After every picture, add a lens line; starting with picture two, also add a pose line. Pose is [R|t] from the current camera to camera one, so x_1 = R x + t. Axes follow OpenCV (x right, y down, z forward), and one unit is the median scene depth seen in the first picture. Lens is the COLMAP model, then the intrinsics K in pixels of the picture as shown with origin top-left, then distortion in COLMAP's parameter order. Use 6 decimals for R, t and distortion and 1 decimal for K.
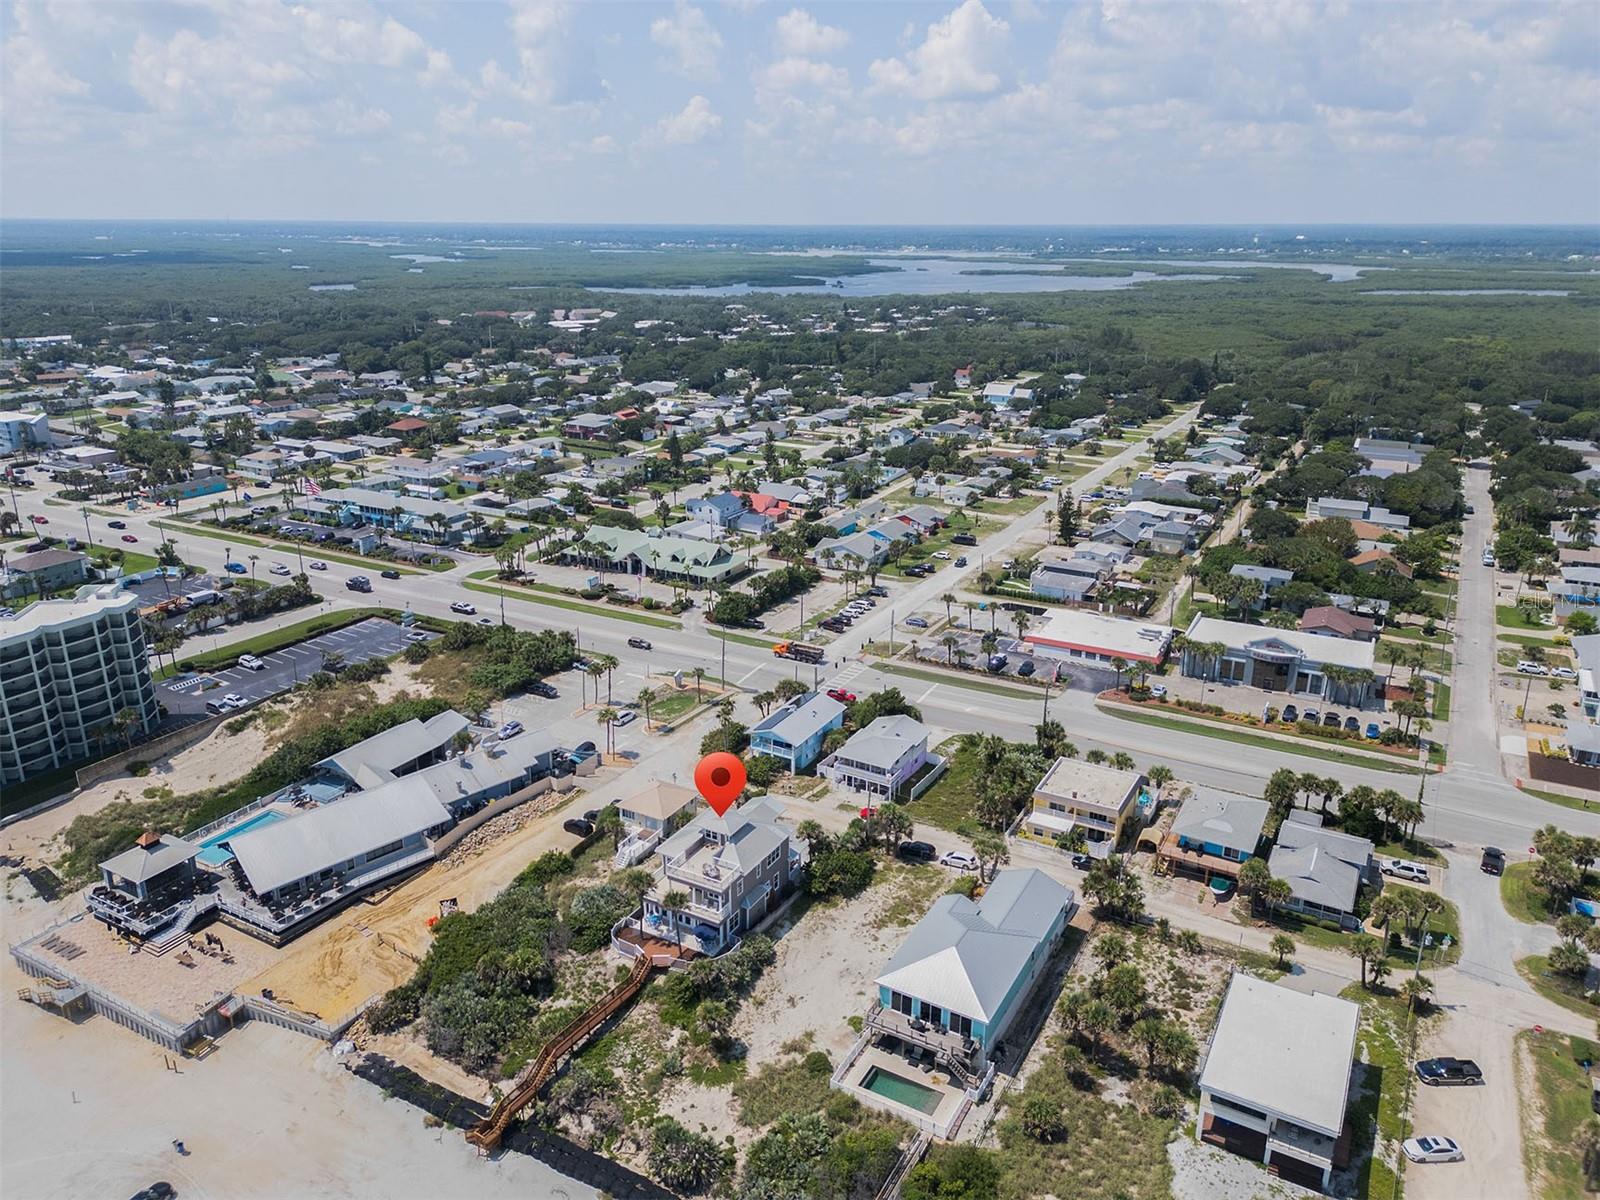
lens RADIAL K [[1116.9, 0, 800.0], [0, 1116.9, 600.0], [0, 0, 1]] dist [0.054648, -0.043411]
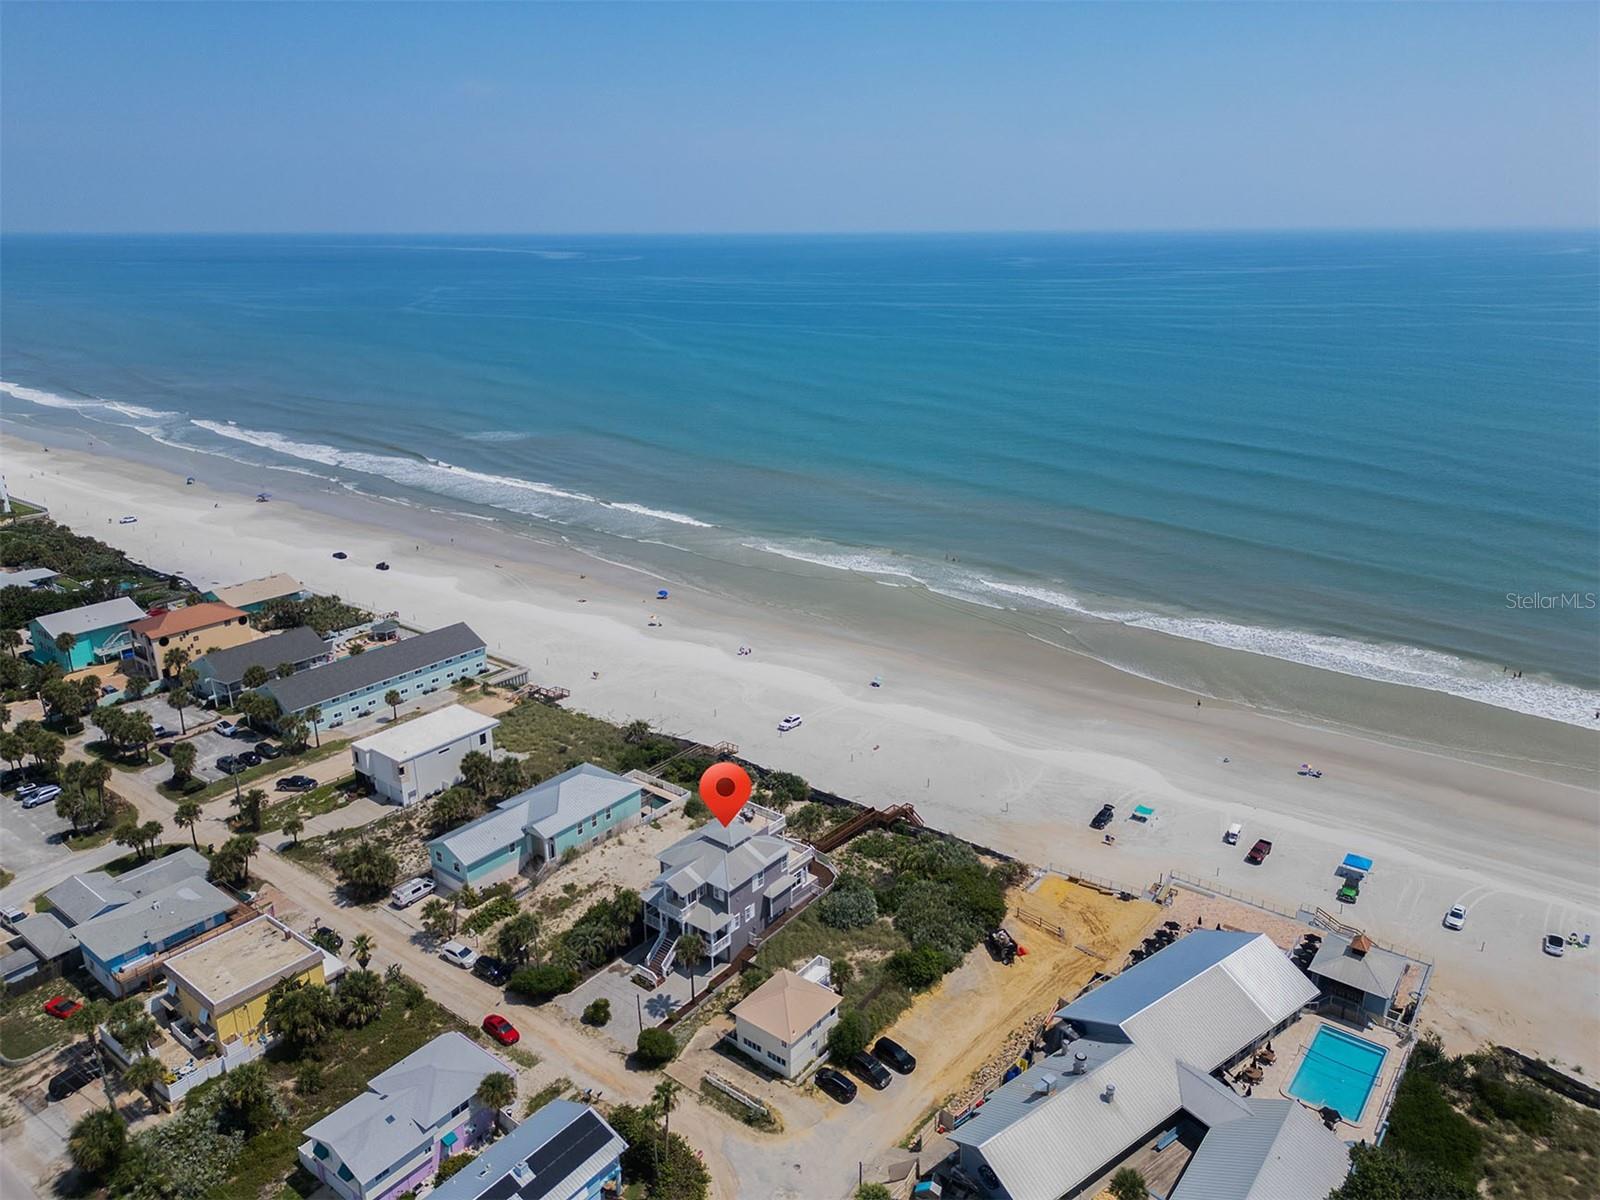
lens RADIAL K [[1120.2, 0, 800.0], [0, 1120.2, 600.0], [0, 0, 1]] dist [0.102685, -0.124131]
pose [[-0.989261, -0.044515, 0.139219, -0.164622], [0.048827, 0.797129, 0.601831, -0.359361], [-0.137766, 0.602166, -0.786395, 1.029930]]
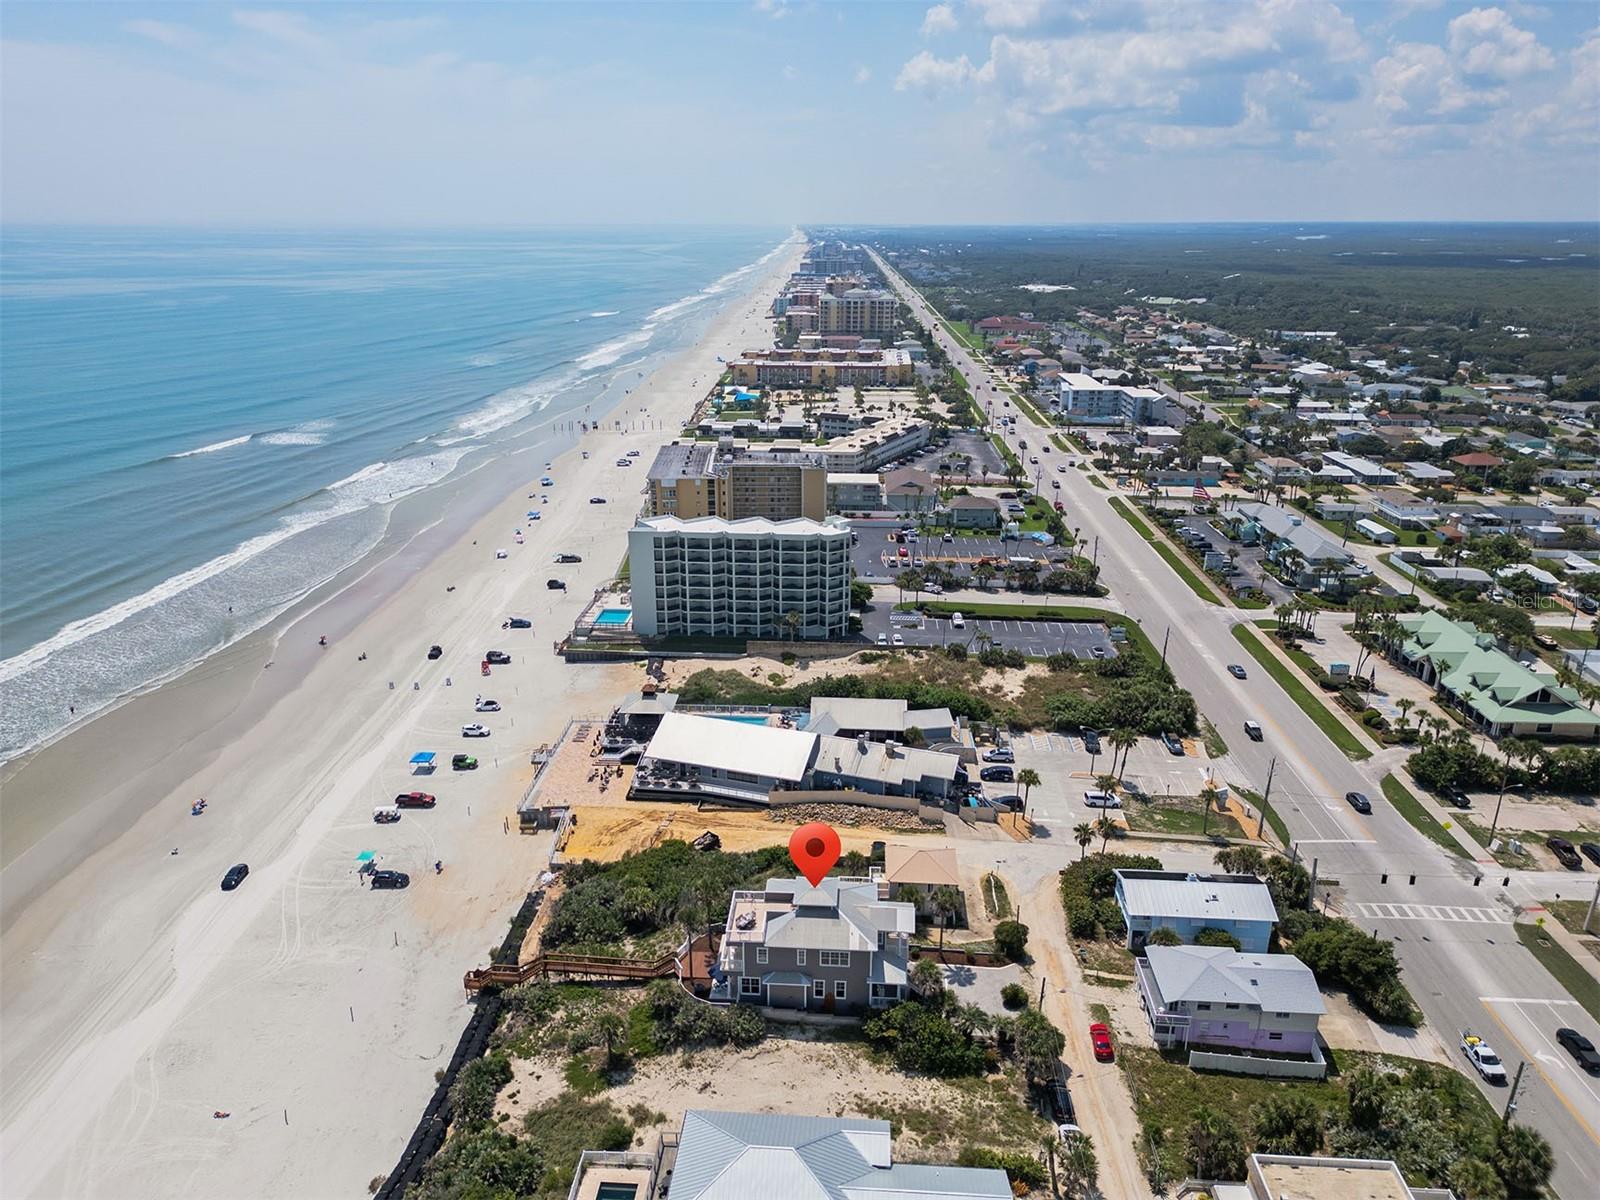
lens RADIAL K [[1120.2, 0, 800.0], [0, 1120.2, 600.0], [0, 0, 1]] dist [0.102685, -0.124131]
pose [[0.438323, 0.286986, -0.851770, 0.389869], [-0.290658, 0.941996, 0.167813, -0.105049], [0.850524, 0.174018, 0.496313, 0.306677]]
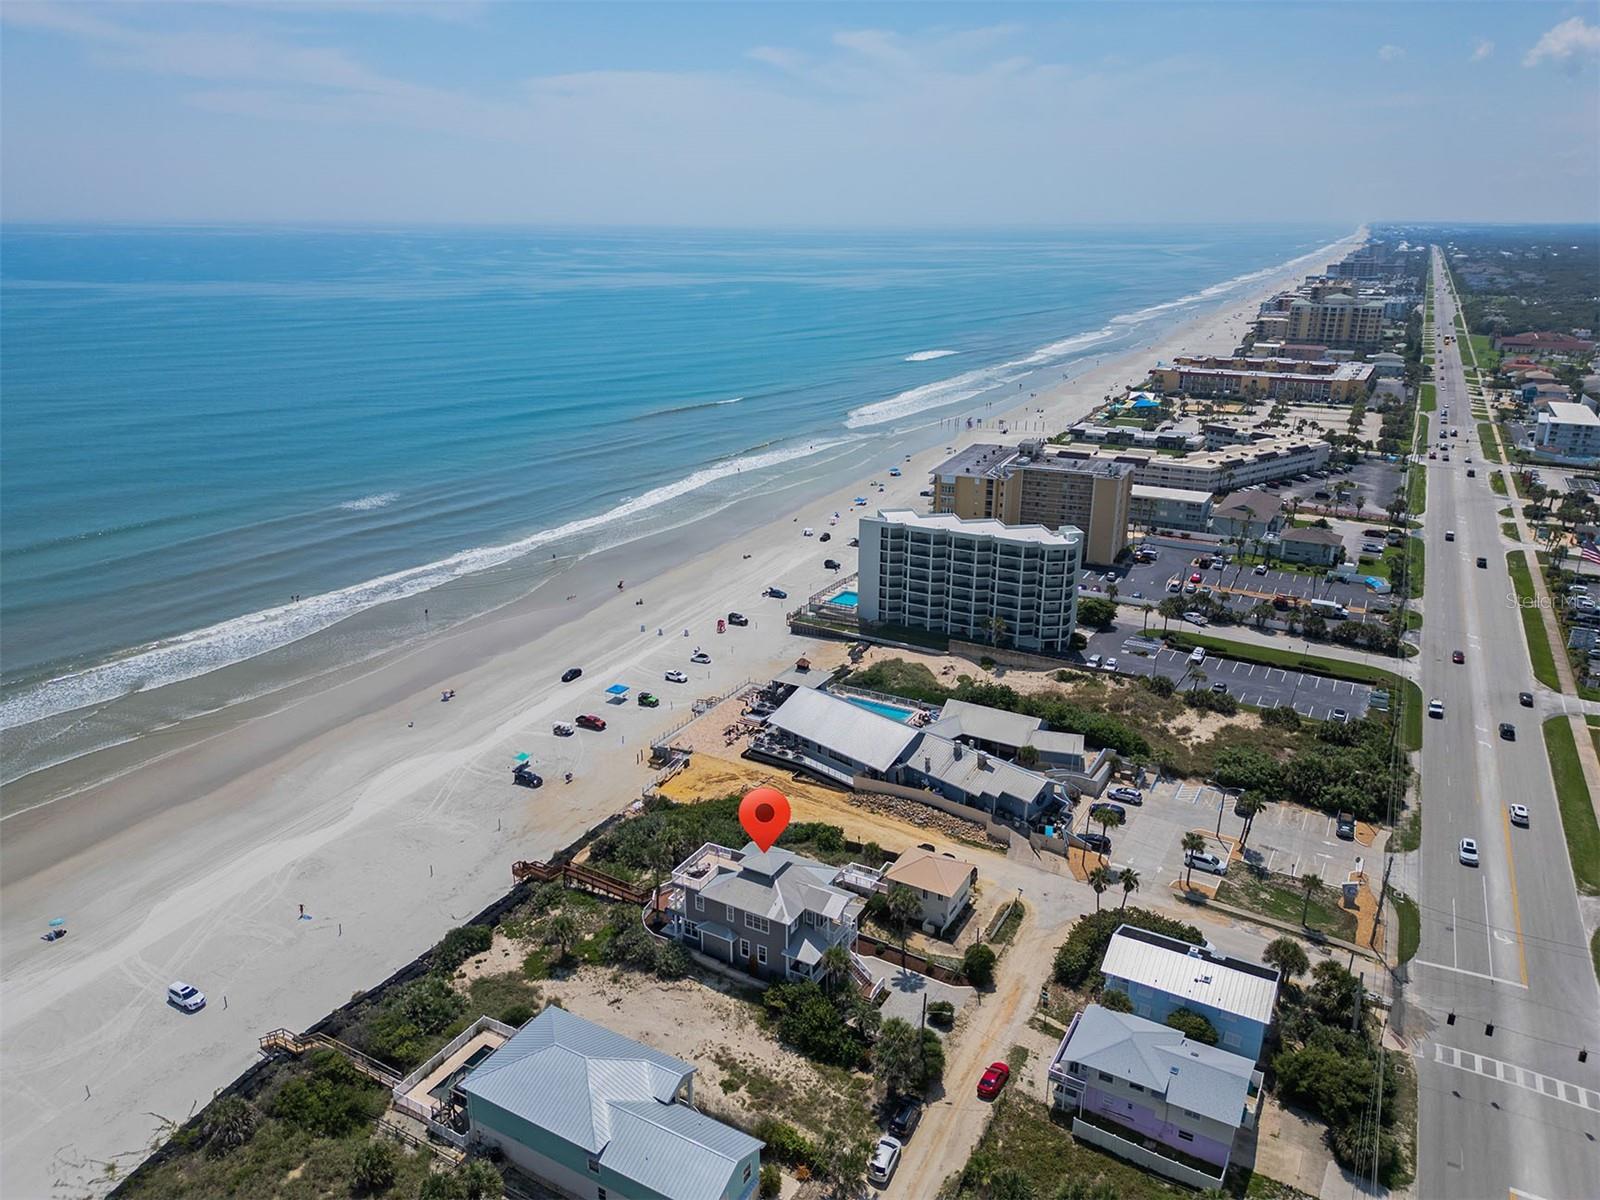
lens RADIAL K [[1120.2, 0, 800.0], [0, 1120.2, 600.0], [0, 0, 1]] dist [0.102685, -0.124131]
pose [[0.005401, 0.319622, -0.947530, 0.473172], [-0.325441, 0.896522, 0.300561, -0.181783], [0.945547, 0.306742, 0.108860, 0.527604]]
